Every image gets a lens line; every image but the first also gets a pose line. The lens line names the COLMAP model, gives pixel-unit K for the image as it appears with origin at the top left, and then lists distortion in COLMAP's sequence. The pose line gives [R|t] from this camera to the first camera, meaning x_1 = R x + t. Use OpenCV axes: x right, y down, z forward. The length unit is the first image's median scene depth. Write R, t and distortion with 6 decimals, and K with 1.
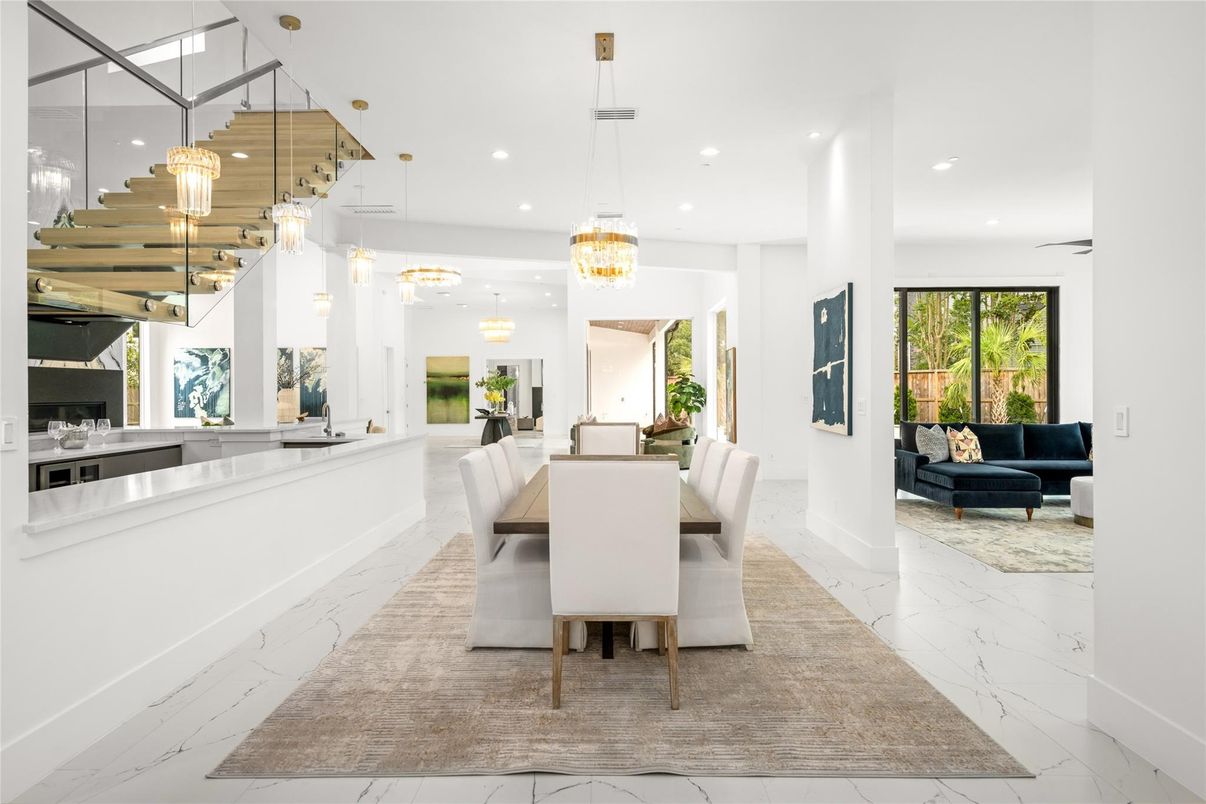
lens RADIAL K [[560.7, 0, 602.2], [0, 560.7, 397.3], [0, 0, 1]] dist [0.000627, 0.000016]
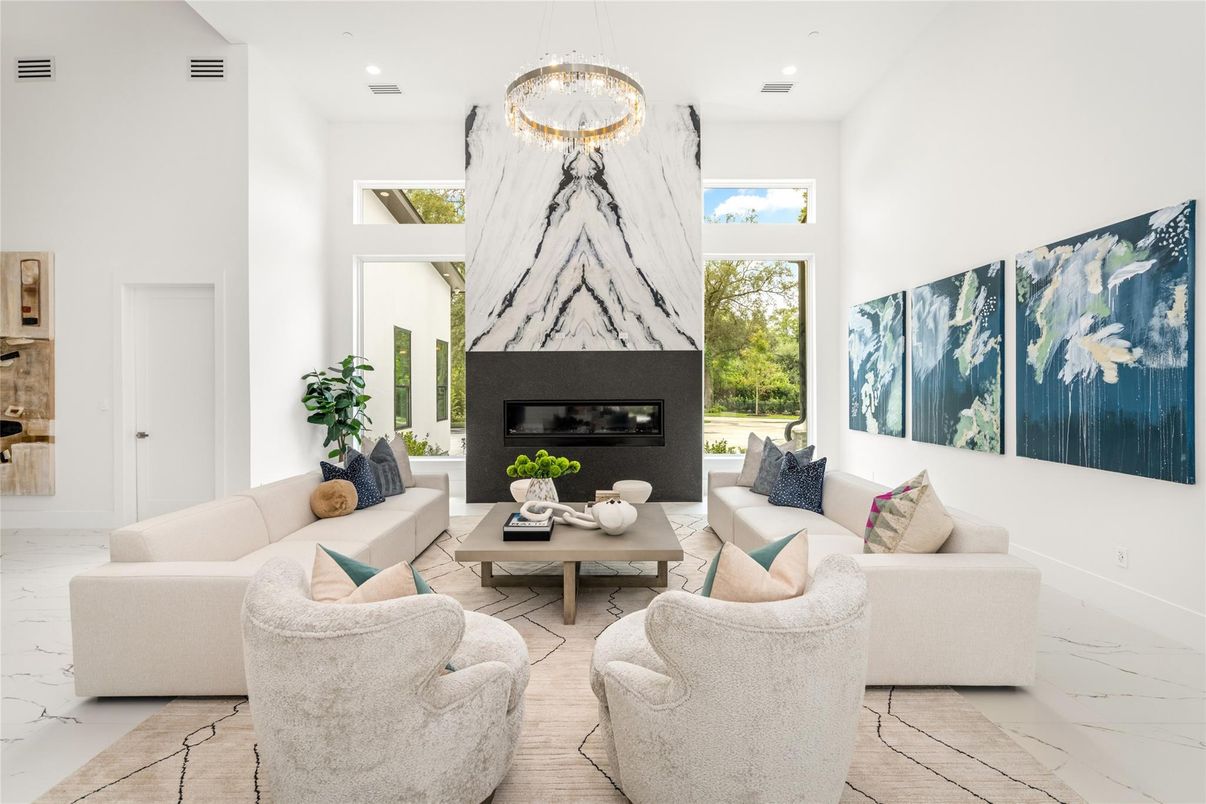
lens RADIAL K [[560.7, 0, 602.9], [0, 560.7, 395.5], [0, 0, 1]] dist [0.000627, 0.000016]
pose [[0.015967, 0.014823, -0.999763, -0.195163], [-0.003549, 0.999885, 0.014769, -0.005613], [0.999866, 0.003312, 0.016017, 0.740052]]
